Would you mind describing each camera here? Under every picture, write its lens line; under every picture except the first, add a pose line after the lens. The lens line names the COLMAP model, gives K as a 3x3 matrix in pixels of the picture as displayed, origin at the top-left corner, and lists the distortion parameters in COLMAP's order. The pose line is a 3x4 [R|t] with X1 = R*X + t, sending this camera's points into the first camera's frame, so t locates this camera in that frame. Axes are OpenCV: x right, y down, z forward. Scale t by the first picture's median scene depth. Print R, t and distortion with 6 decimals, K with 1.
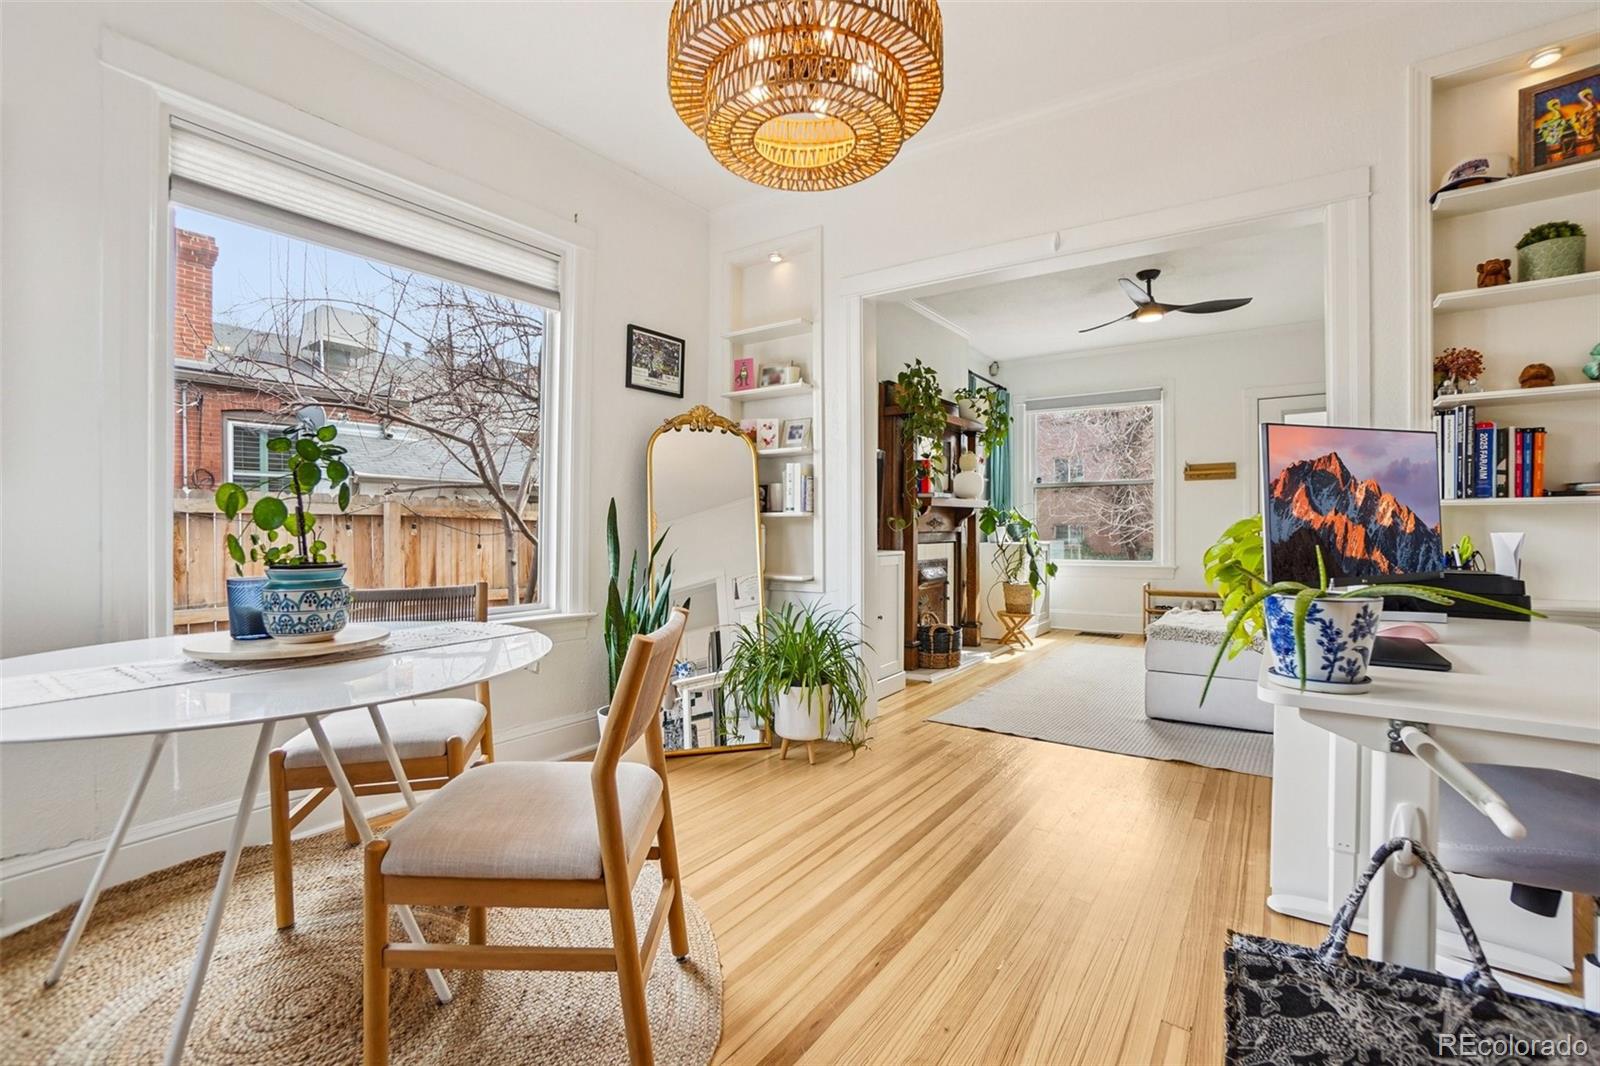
lens RADIAL K [[699.0, 0, 795.7], [0, 699.0, 536.1], [0, 0, 1]] dist [-0.045397, 0.007456]
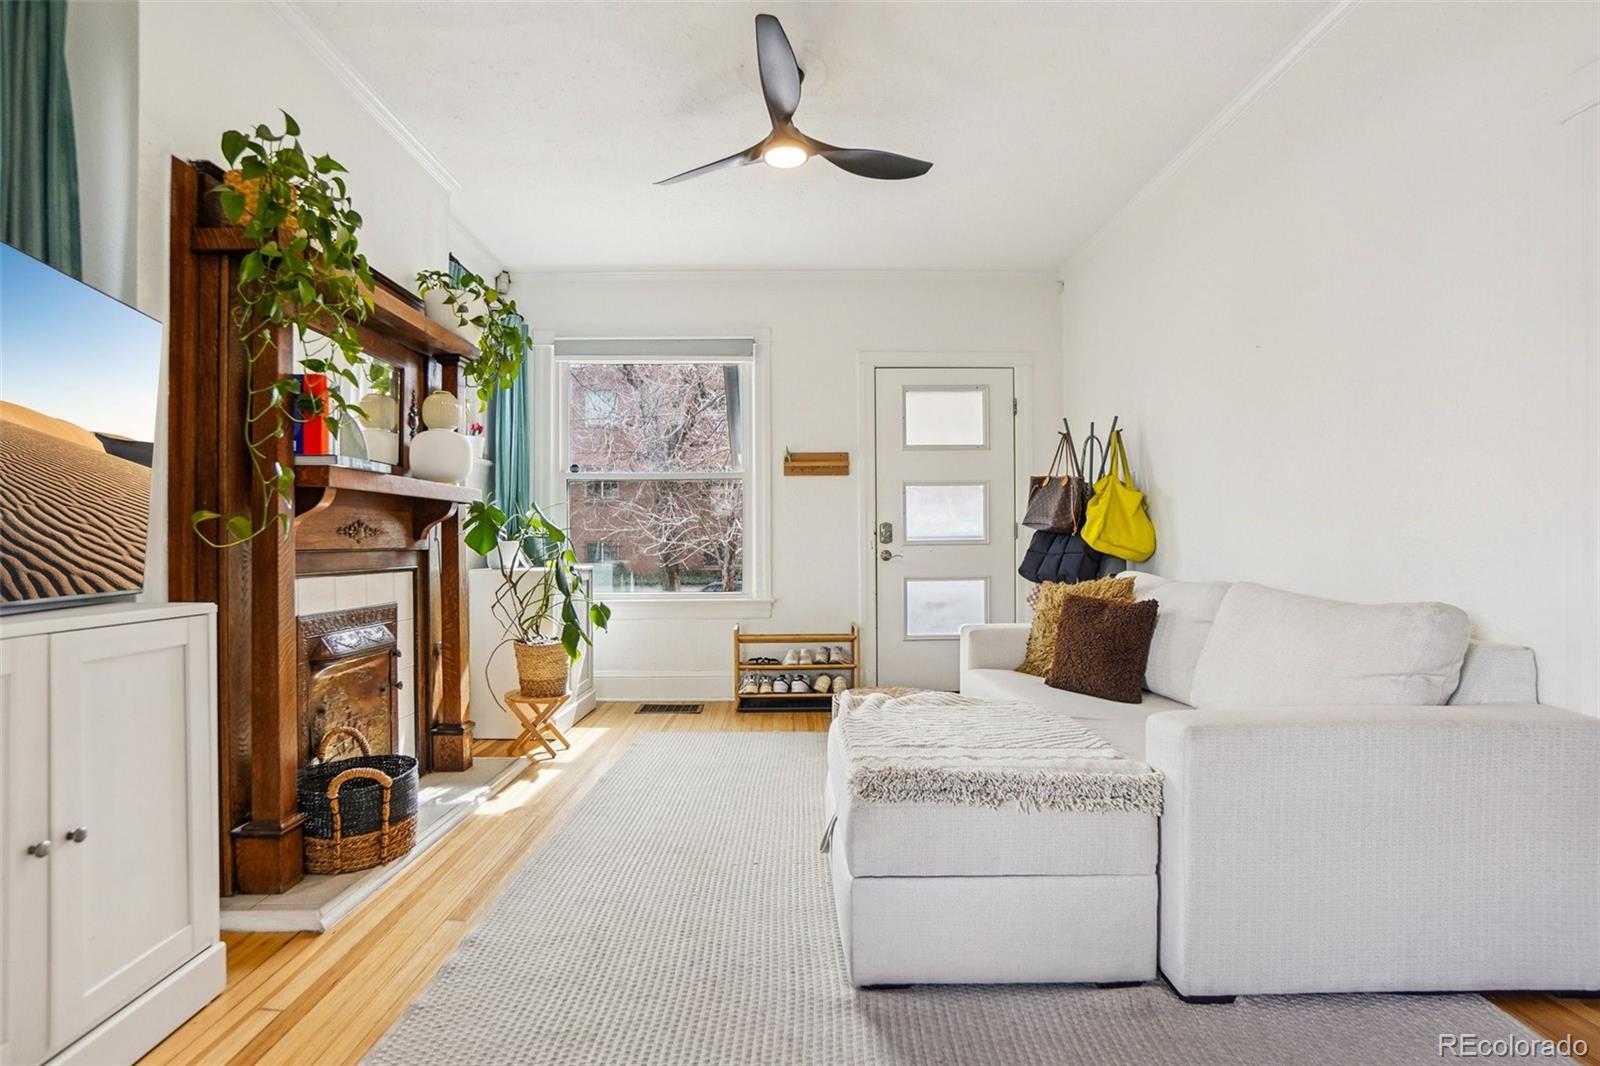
lens RADIAL K [[775.6, 0, 796.3], [0, 775.6, 560.1], [0, 0, 1]] dist [-0.026263, 0.001963]
pose [[0.810898, -0.008587, 0.585125, 0.126716], [0.004727, 0.999956, 0.008124, -0.001765], [-0.585169, -0.003822, 0.810903, 0.390286]]
